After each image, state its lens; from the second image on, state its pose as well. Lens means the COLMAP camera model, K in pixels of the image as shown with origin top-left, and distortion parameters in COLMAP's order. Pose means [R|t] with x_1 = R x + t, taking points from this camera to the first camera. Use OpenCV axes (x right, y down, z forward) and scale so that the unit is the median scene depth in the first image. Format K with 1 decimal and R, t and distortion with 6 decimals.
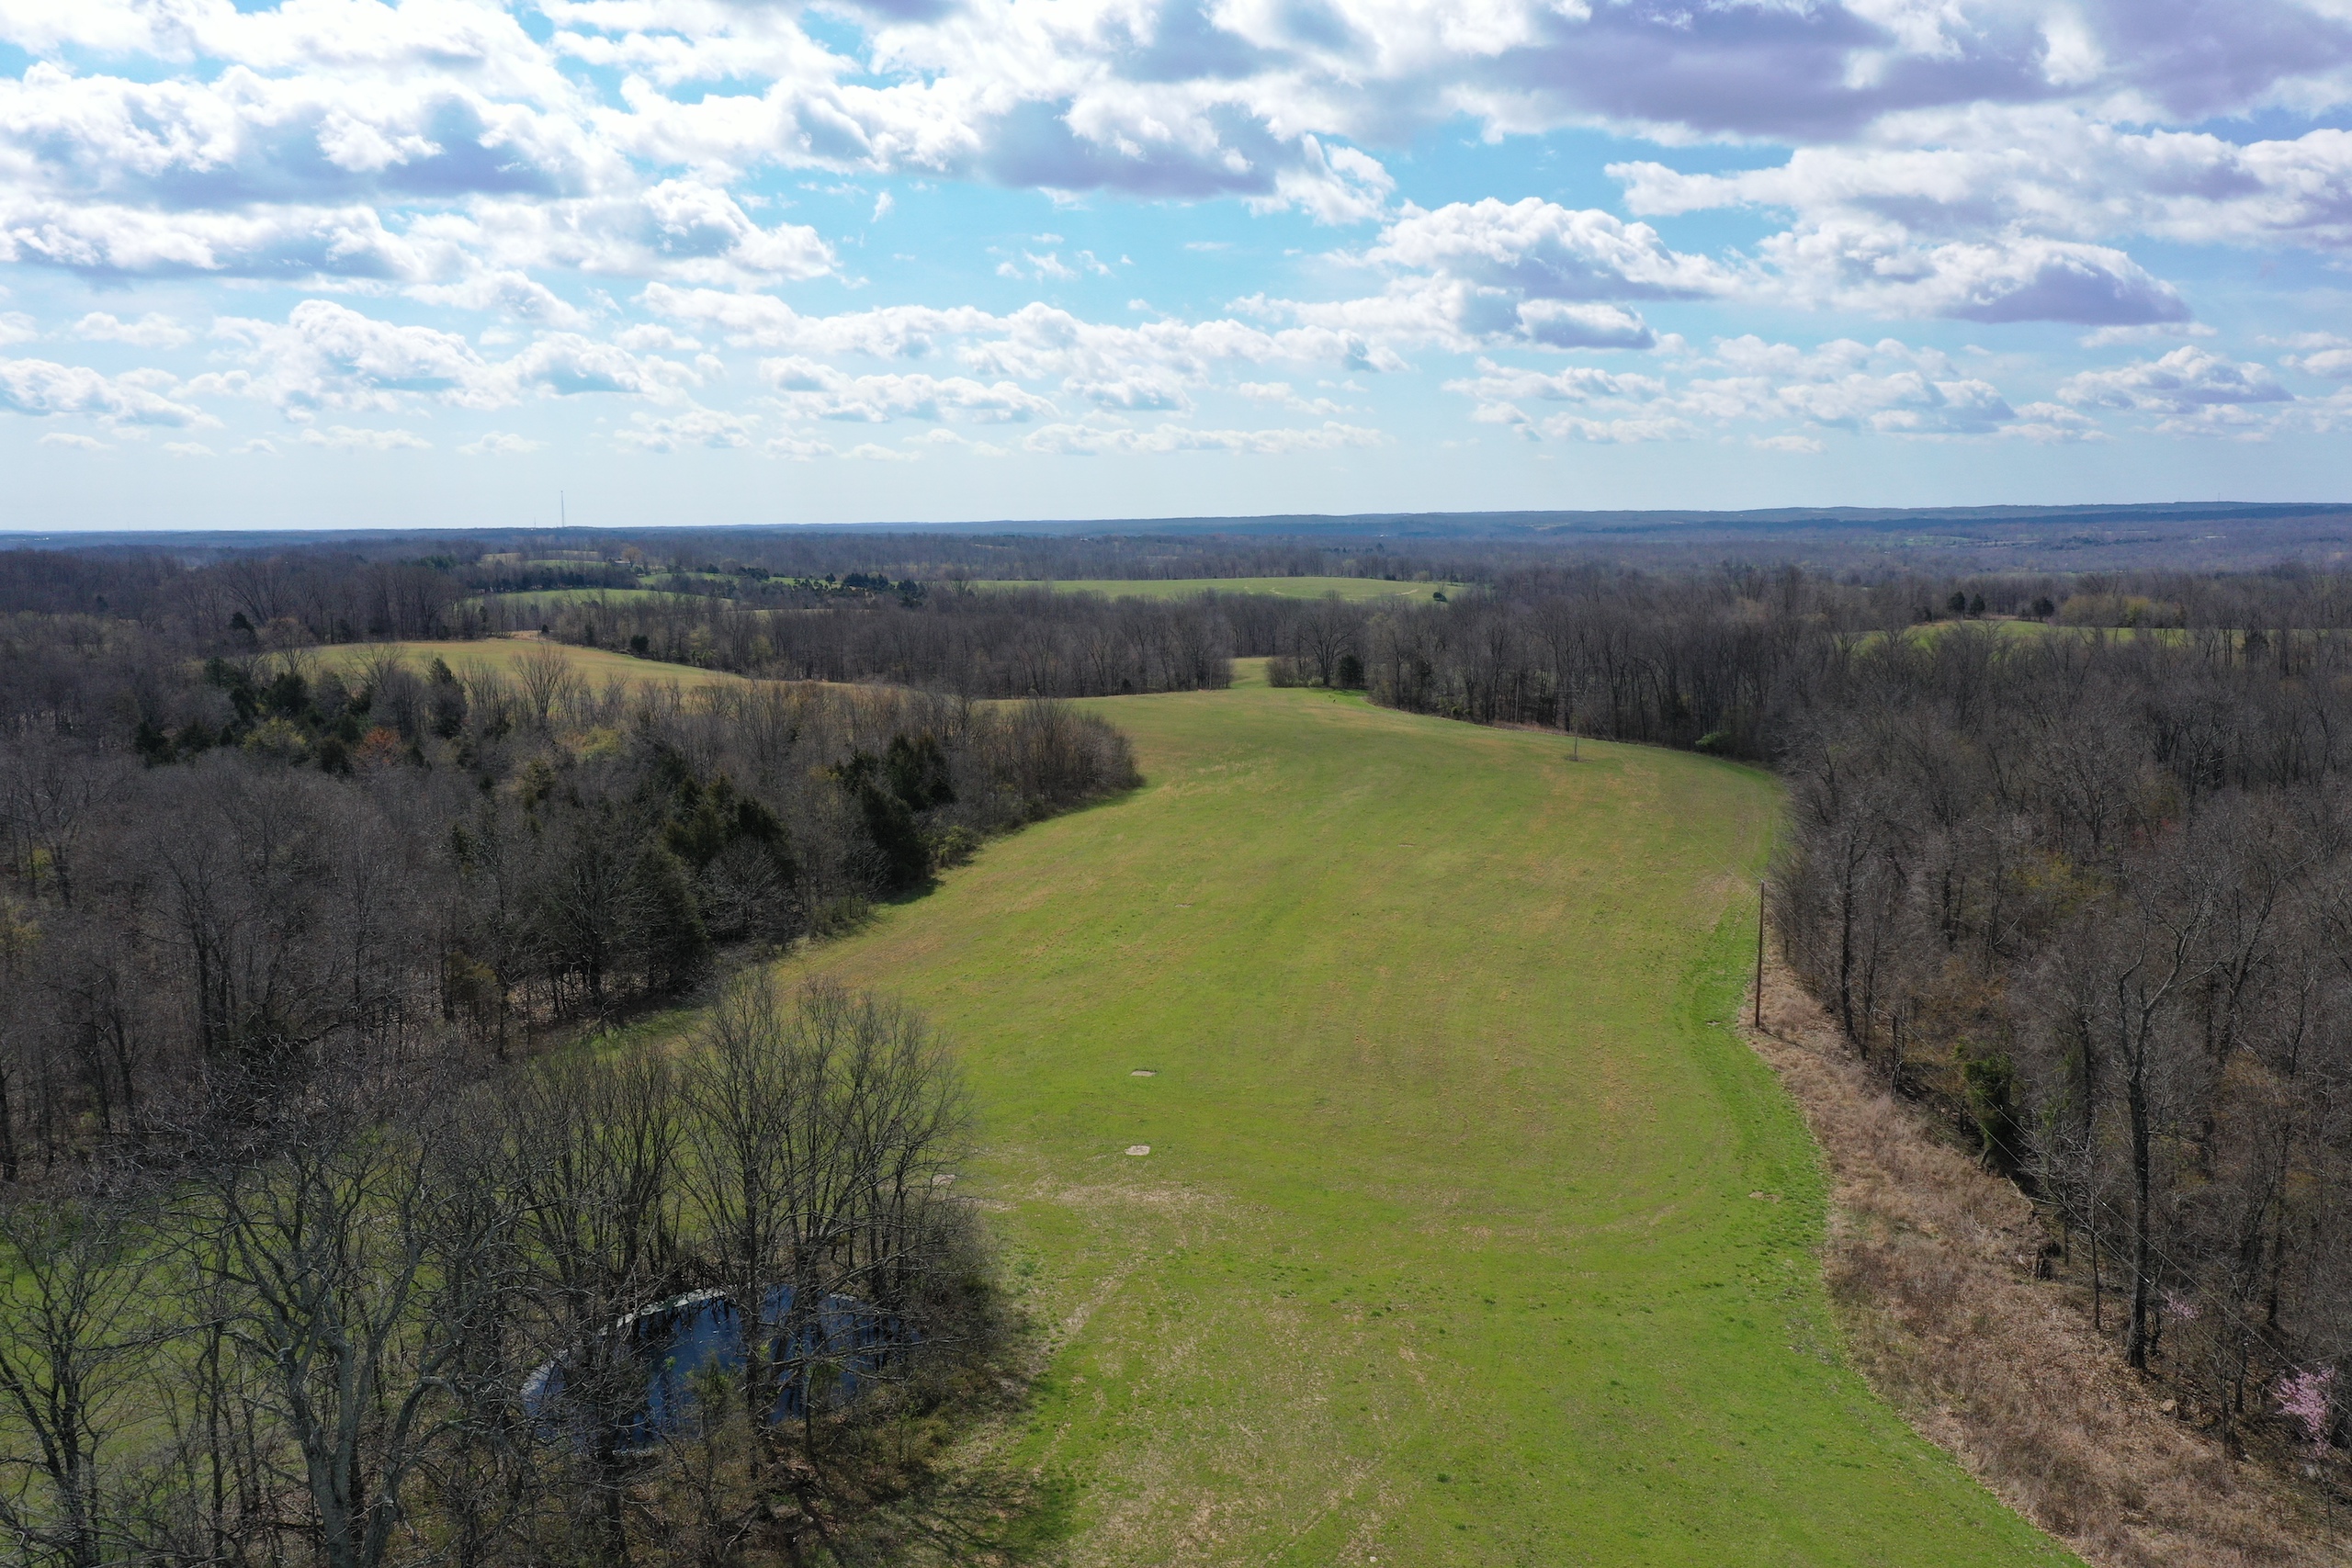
lens RADIAL K [[1865.0, 0, 1172.9], [0, 1865.0, 800.1], [0, 0, 1]] dist [0.003137, 0.005101]
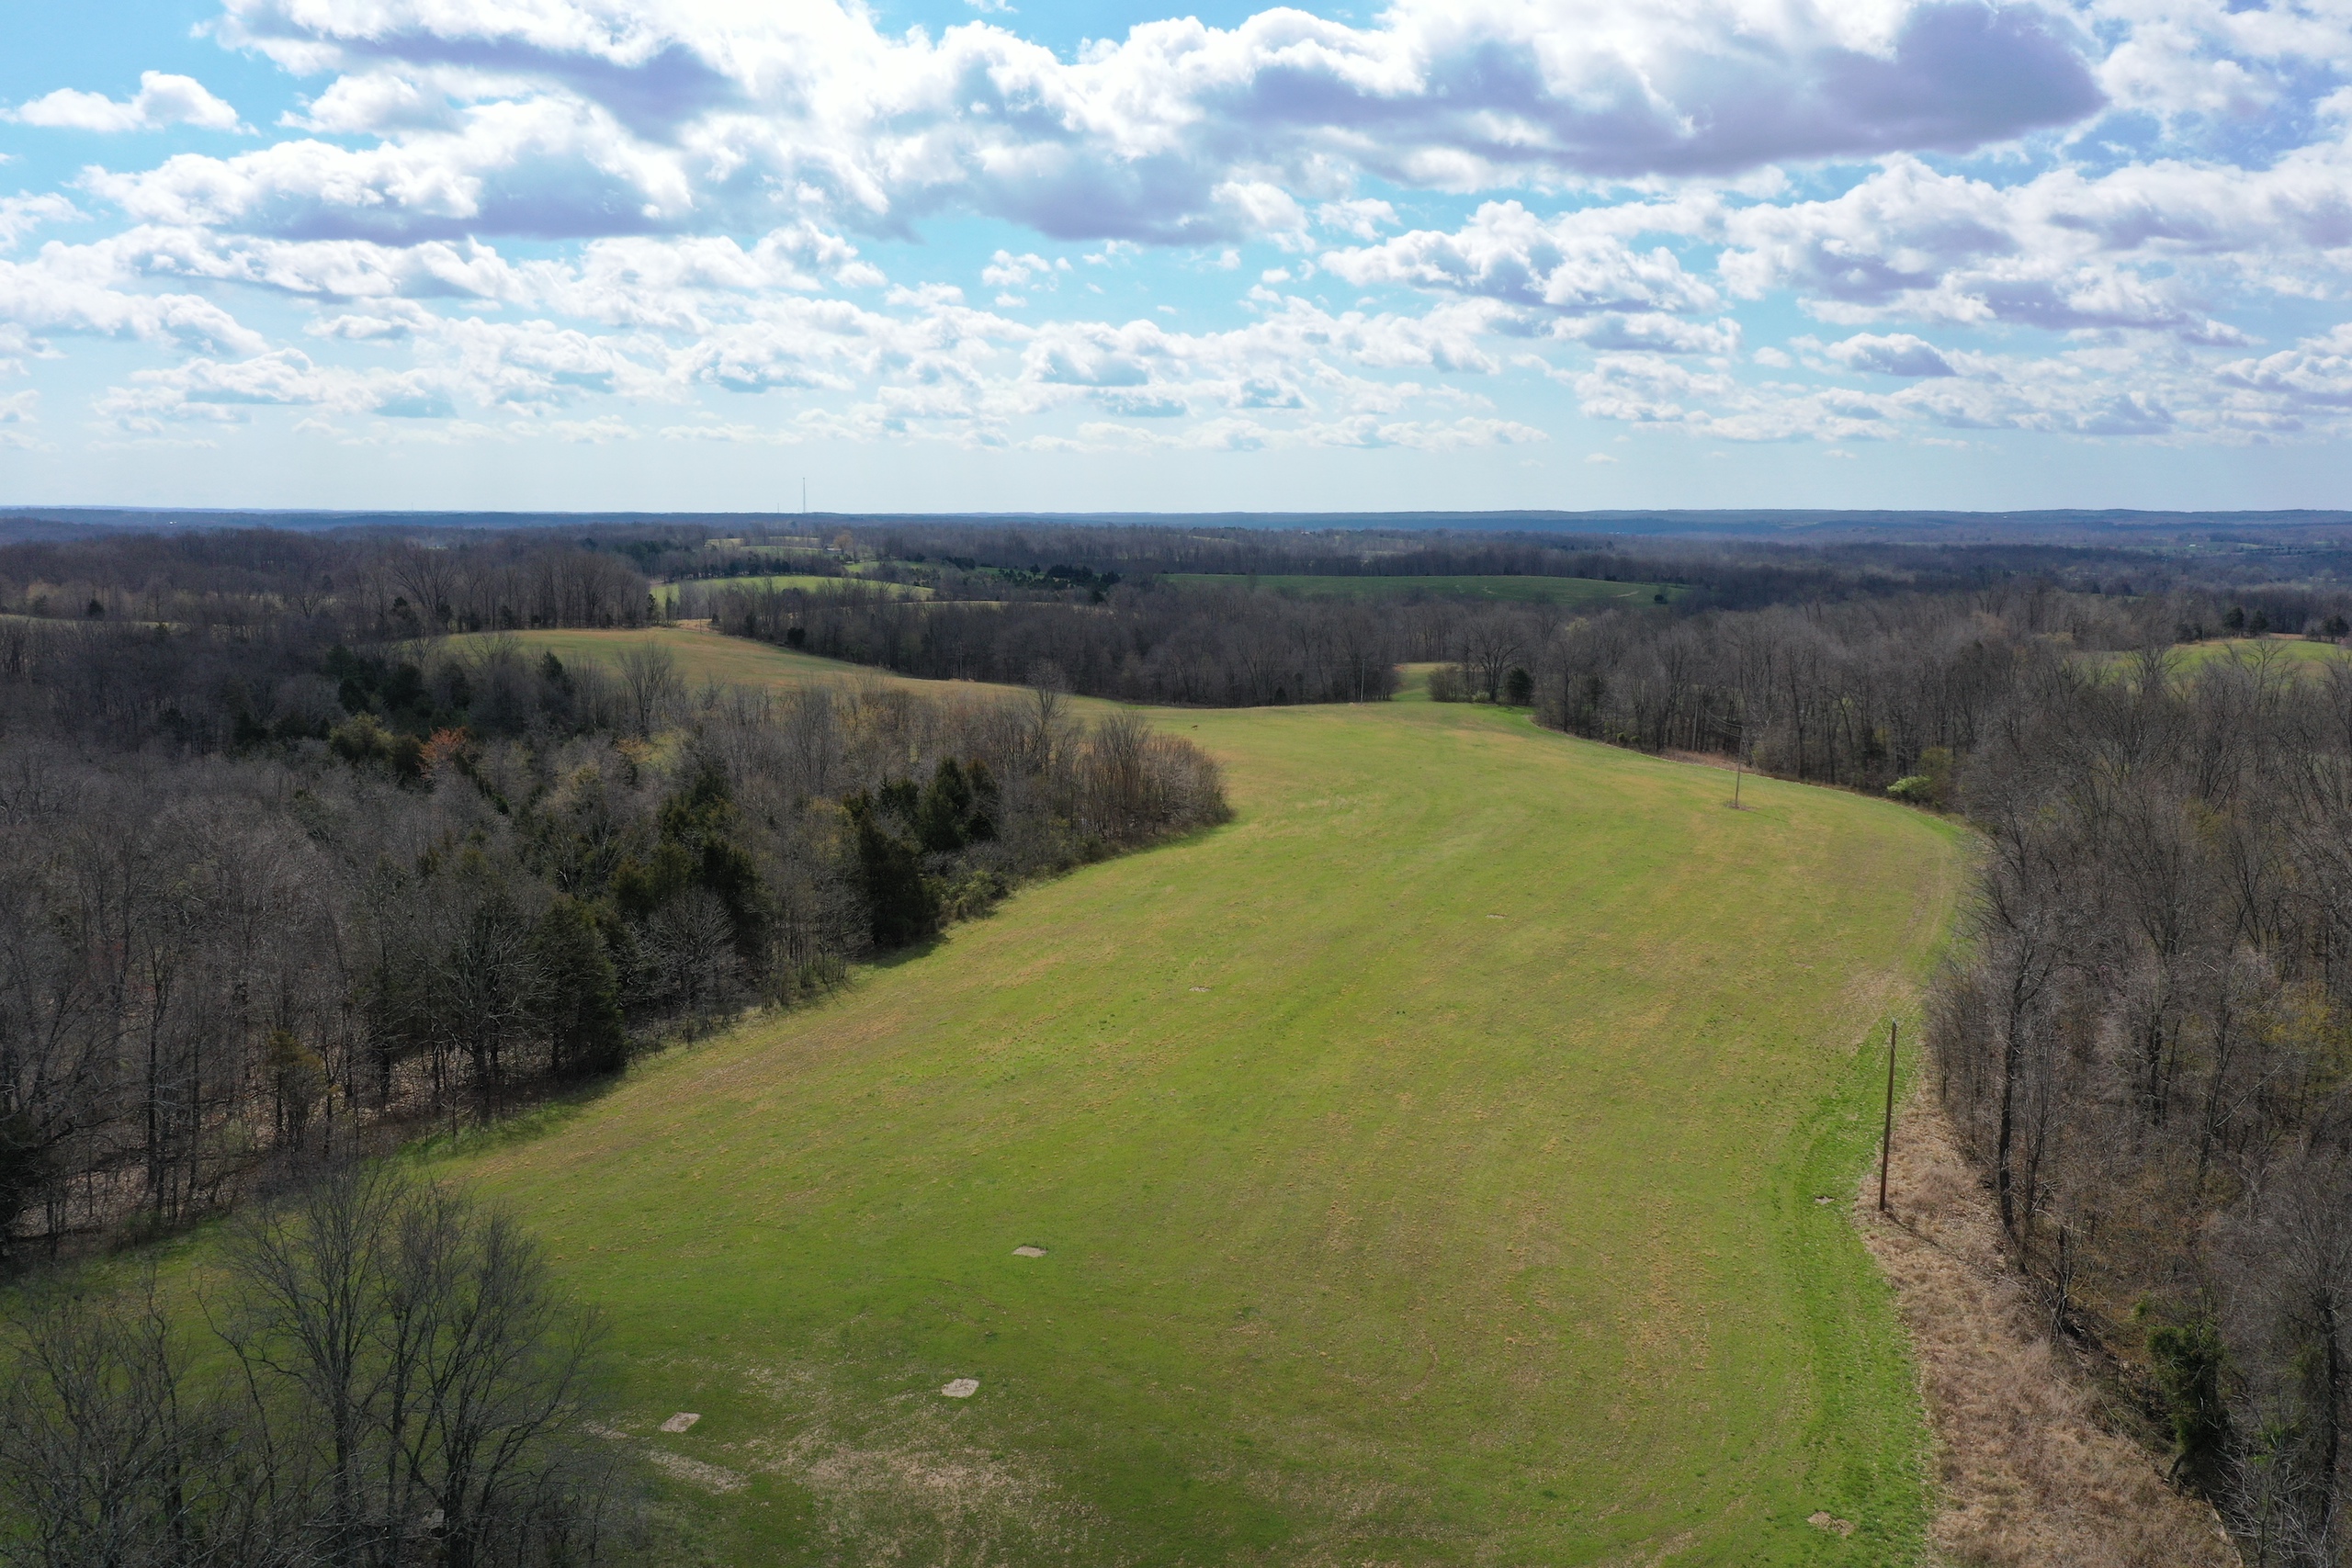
lens RADIAL K [[1850.3, 0, 1176.0], [0, 1850.3, 784.0], [0, 0, 1]] dist [0.000488, 0.009410]
pose [[0.991905, 0.031821, -0.122927, 0.081111], [-0.032173, 0.999482, -0.000881, -0.029457], [0.122835, 0.004829, 0.992415, 0.152088]]
